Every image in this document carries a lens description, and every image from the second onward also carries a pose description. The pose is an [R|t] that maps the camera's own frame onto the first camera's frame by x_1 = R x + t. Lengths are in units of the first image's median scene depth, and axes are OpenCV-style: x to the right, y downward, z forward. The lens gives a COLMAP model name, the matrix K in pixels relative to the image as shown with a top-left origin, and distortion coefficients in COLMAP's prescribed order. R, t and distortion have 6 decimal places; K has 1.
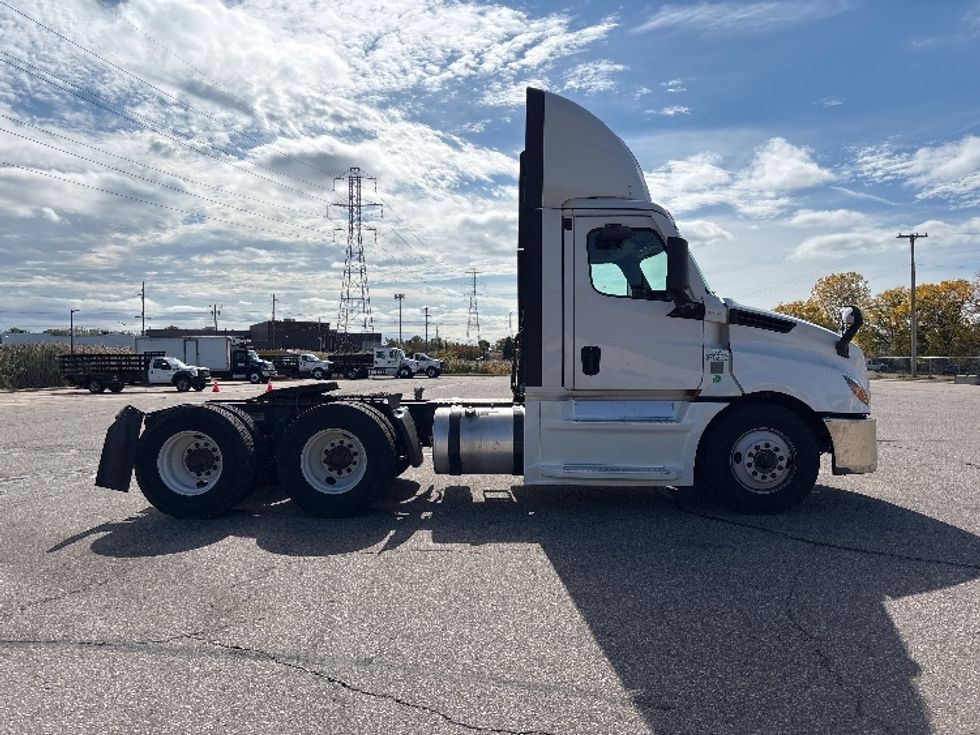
lens RADIAL K [[748.1, 0, 455.4], [0, 748.1, 371.3], [0, 0, 1]] dist [0.004425, 0.000401]
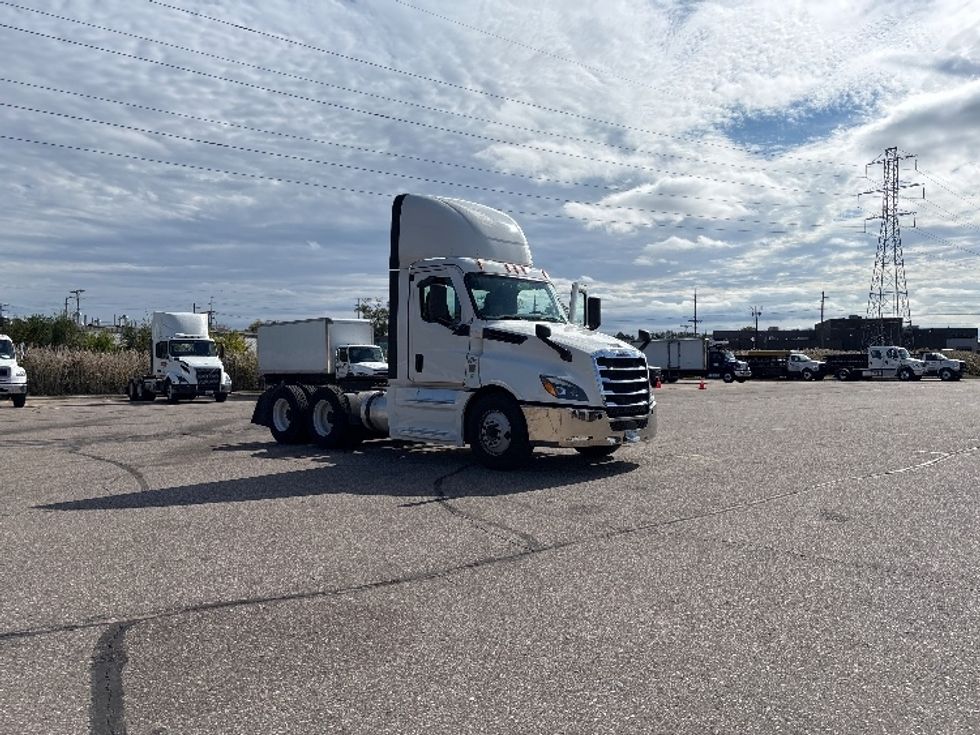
lens RADIAL K [[755.6, 0, 491.4], [0, 755.6, 360.0], [0, 0, 1]] dist [0.053661, 0.001125]
pose [[0.719263, -0.000240, -0.694737, 0.237402], [-0.009801, 0.999897, -0.010492, -0.001106], [0.694668, 0.014356, 0.719187, -0.004811]]
